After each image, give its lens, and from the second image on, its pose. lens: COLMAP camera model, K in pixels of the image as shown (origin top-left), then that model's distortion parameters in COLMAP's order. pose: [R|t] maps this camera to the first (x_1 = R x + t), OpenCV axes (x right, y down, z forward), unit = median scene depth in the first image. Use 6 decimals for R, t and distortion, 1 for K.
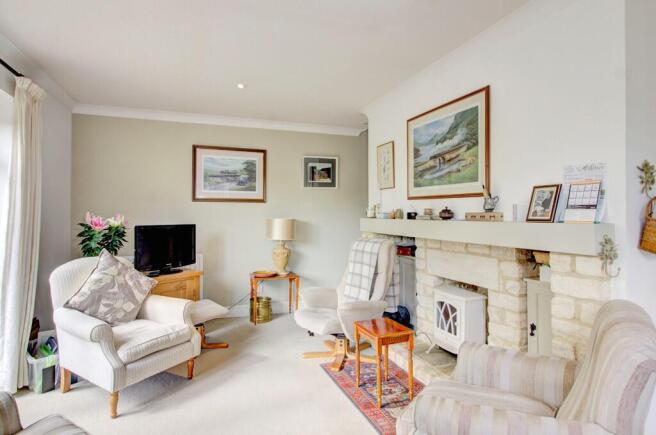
lens RADIAL K [[360.8, 0, 328.0], [0, 360.8, 217.5], [0, 0, 1]] dist [-0.001034, -0.000226]
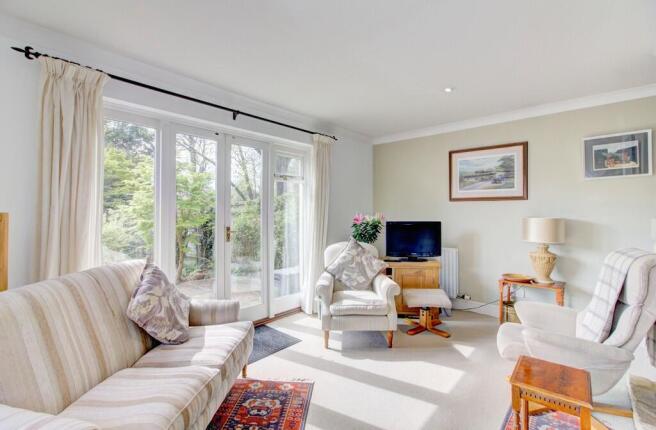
lens RADIAL K [[306.0, 0, 328.0], [0, 306.0, 215.0], [0, 0, 1]] dist [-0.003660, 0.000029]
pose [[0.468912, 0.005186, -0.883230, 0.292004], [-0.003239, 0.999986, 0.004152, -0.005072], [0.883239, 0.000914, 0.468922, 0.216523]]
